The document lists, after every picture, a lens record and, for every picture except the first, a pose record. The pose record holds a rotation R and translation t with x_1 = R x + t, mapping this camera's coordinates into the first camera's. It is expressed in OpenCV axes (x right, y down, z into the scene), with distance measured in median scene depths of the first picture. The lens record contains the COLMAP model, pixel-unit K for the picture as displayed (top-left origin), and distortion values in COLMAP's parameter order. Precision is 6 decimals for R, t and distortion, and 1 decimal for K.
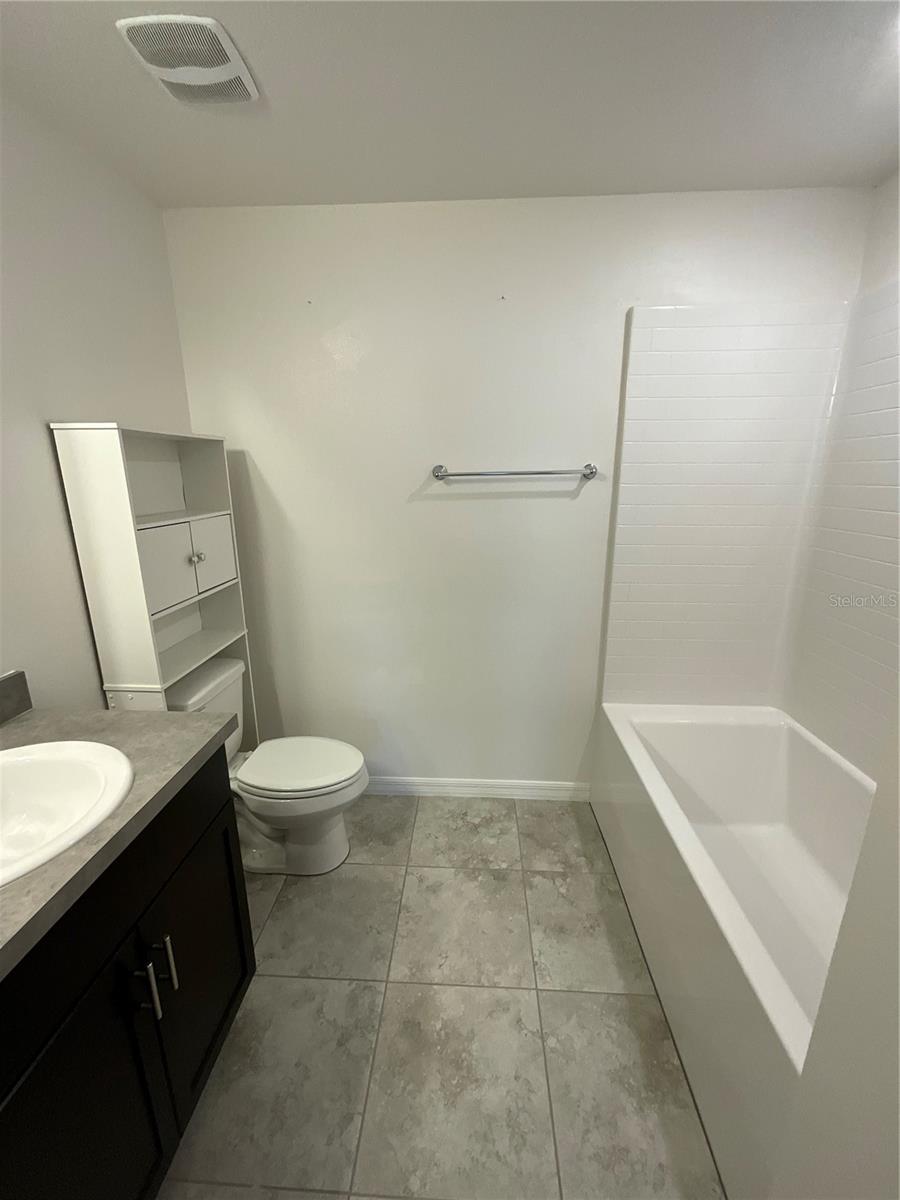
lens RADIAL K [[464.0, 0, 432.3], [0, 464.0, 599.2], [0, 0, 1]] dist [-0.001274, 0.008242]
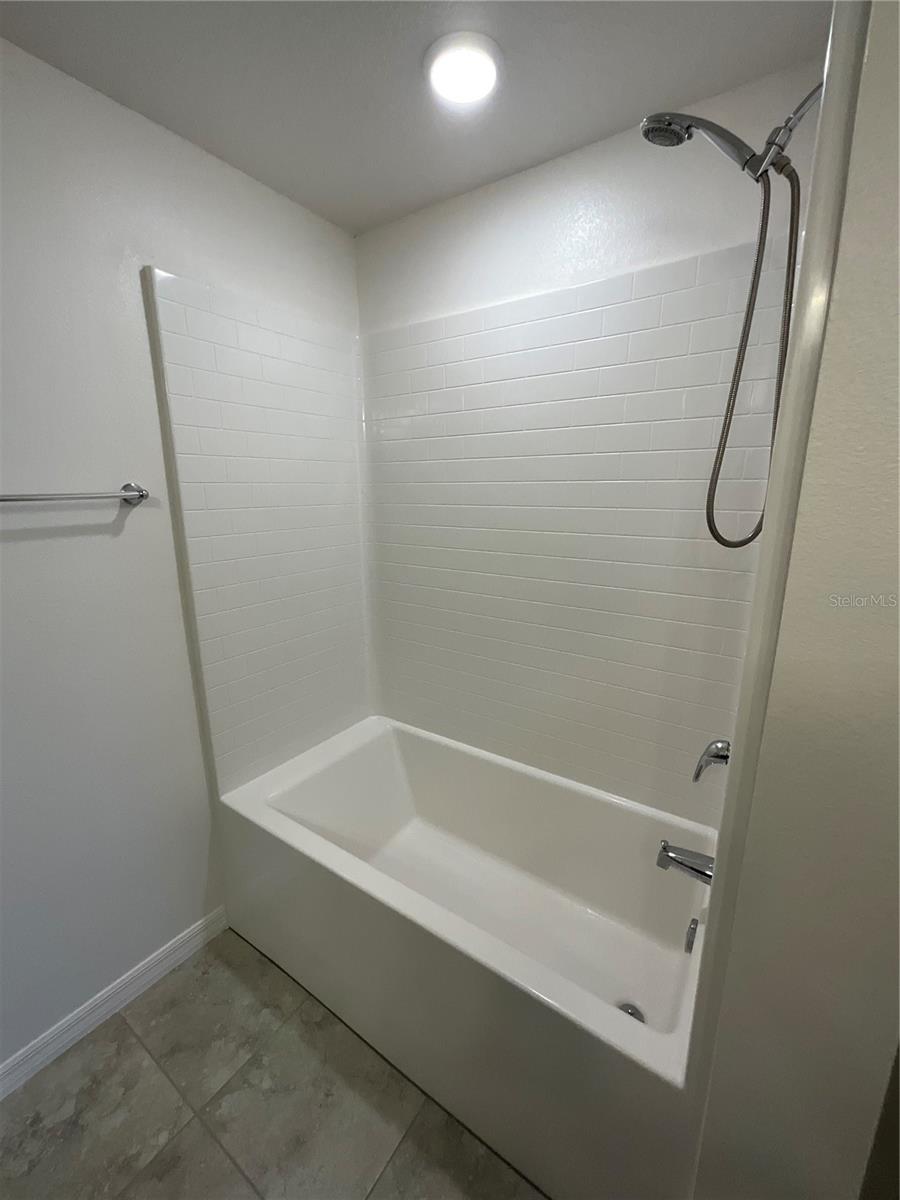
lens RADIAL K [[488.4, 0, 450.0], [0, 488.4, 600.0], [0, 0, 1]] dist [0.000204, -0.003256]
pose [[0.509793, -0.188281, 0.839441, -0.055600], [0.241212, 0.967901, 0.070606, -0.062314], [-0.825790, 0.166489, 0.538844, 0.251654]]
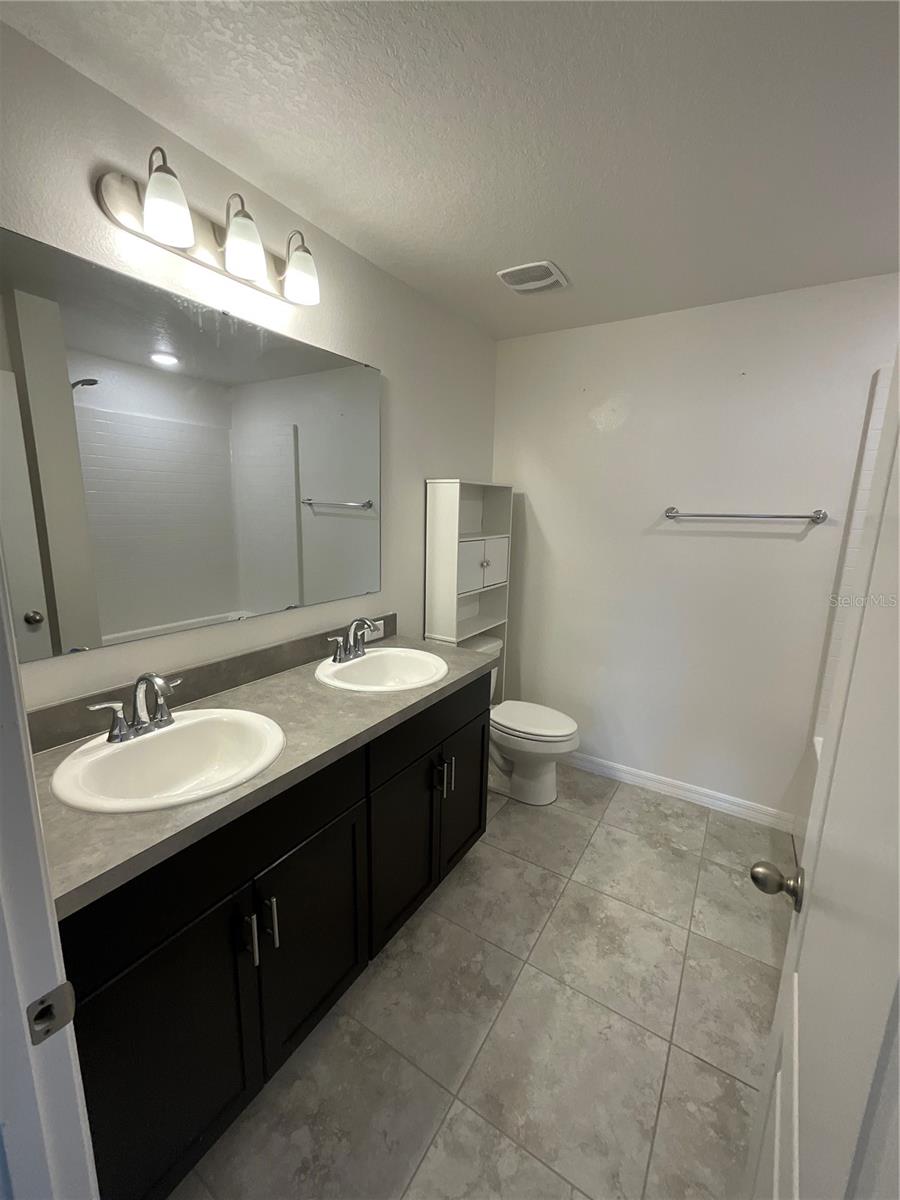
lens RADIAL K [[410.8, 0, 457.9], [0, 410.8, 595.4], [0, 0, 1]] dist [-0.032948, 0.000165]
pose [[0.873254, 0.120076, -0.472239, 0.060616], [-0.148885, 0.988564, -0.023953, 0.060440], [0.463963, 0.091226, 0.881145, -0.219254]]
